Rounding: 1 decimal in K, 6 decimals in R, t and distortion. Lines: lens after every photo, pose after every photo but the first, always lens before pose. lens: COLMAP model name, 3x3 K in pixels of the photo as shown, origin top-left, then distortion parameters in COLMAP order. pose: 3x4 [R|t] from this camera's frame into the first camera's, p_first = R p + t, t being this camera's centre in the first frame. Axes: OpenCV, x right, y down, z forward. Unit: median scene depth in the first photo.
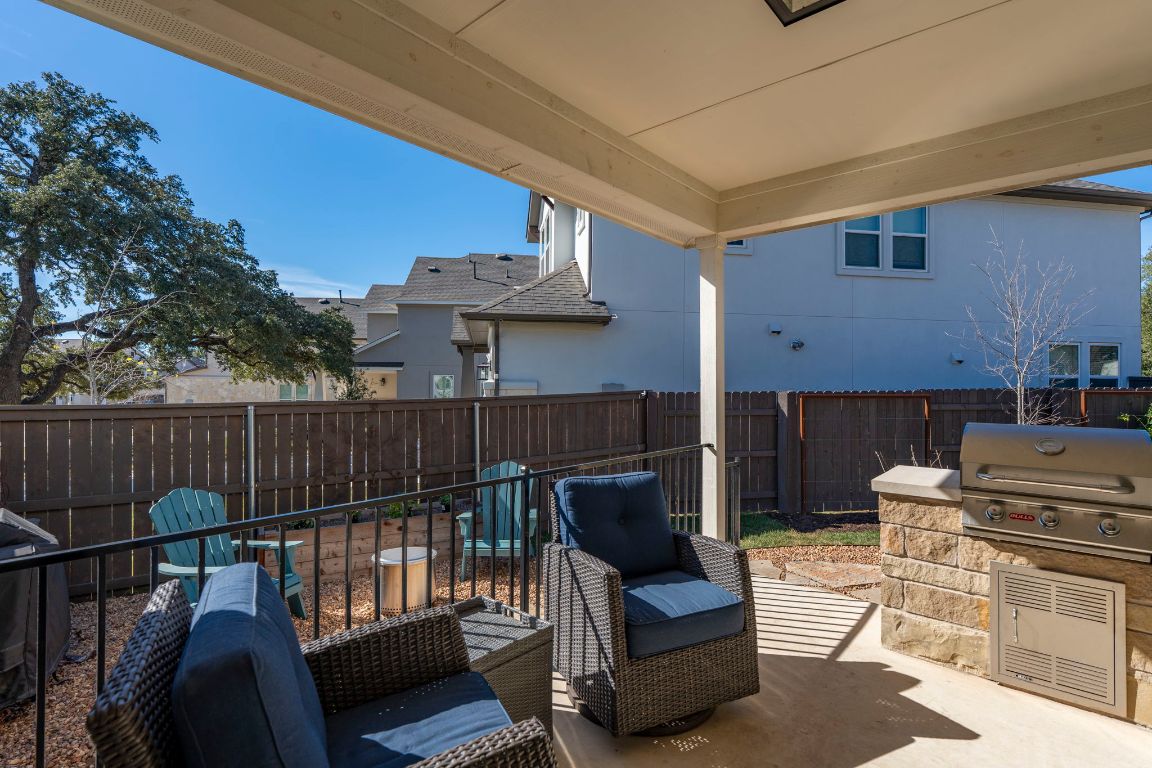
lens RADIAL K [[528.1, 0, 576.0], [0, 528.1, 384.0], [0, 0, 1]] dist [0.003830, -0.000545]
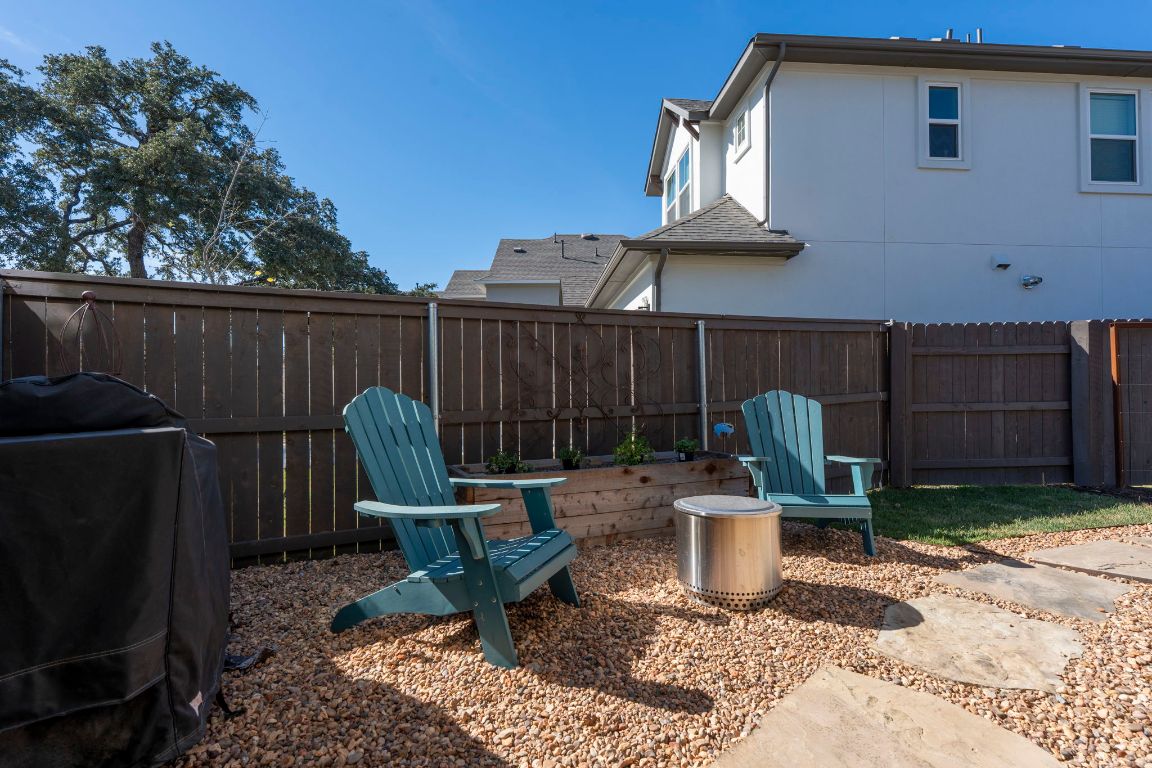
lens RADIAL K [[517.6, 0, 576.0], [0, 517.6, 384.0], [0, 0, 1]] dist [0.000129, -0.000136]
pose [[0.995528, -0.007301, -0.094185, -0.201019], [0.006579, 0.999946, -0.007983, 0.087328], [0.094238, 0.007328, 0.995523, 0.183517]]
